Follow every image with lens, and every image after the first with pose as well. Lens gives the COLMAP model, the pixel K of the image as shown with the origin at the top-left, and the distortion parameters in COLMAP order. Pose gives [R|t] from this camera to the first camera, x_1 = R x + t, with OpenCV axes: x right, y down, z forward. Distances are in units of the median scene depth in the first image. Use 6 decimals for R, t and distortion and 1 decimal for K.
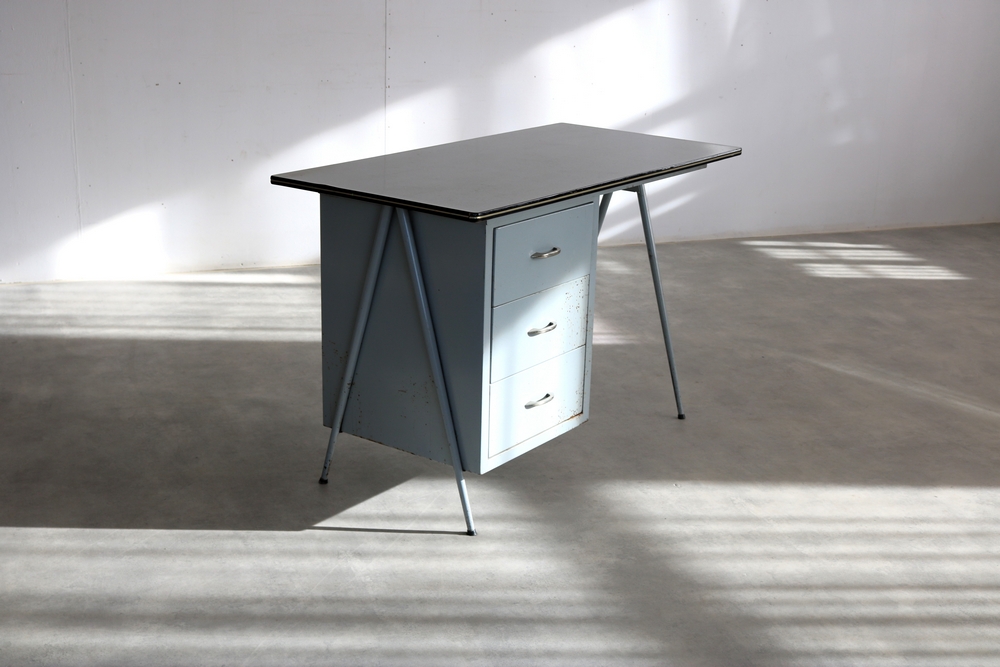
lens RADIAL K [[1332.6, 0, 500.0], [0, 1332.6, 333.5], [0, 0, 1]] dist [-0.050321, -0.026171]
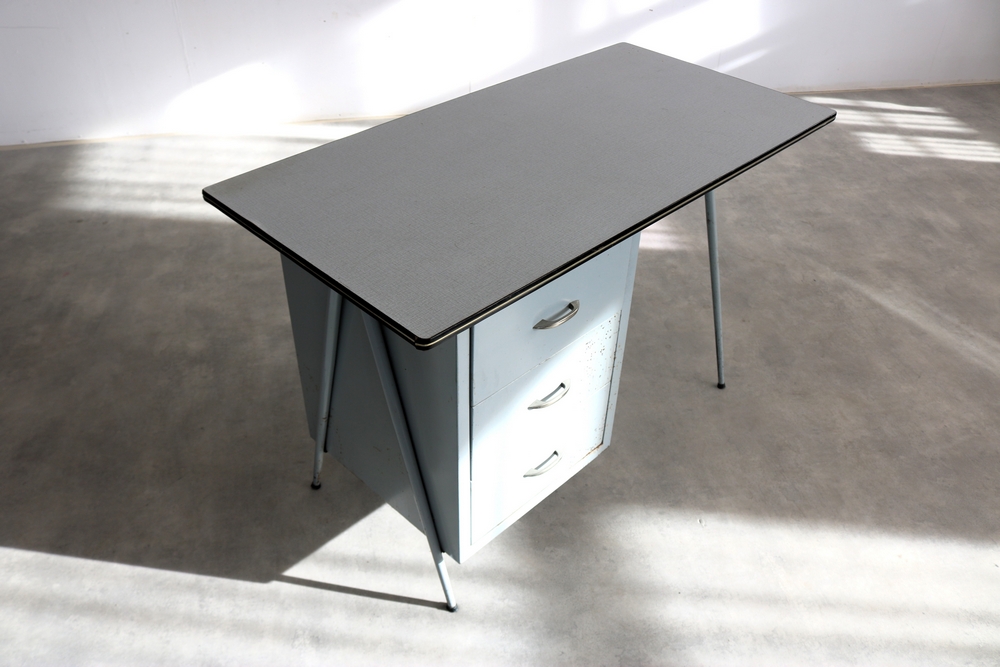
lens RADIAL K [[825.4, 0, 487.1], [0, 825.4, 331.1], [0, 0, 1]] dist [-0.149860, 0.122084]
pose [[0.987748, 0.083652, -0.131739, 0.053227], [-0.033905, 0.939059, 0.342080, -0.192553], [0.152327, -0.333423, 0.930390, 0.525543]]
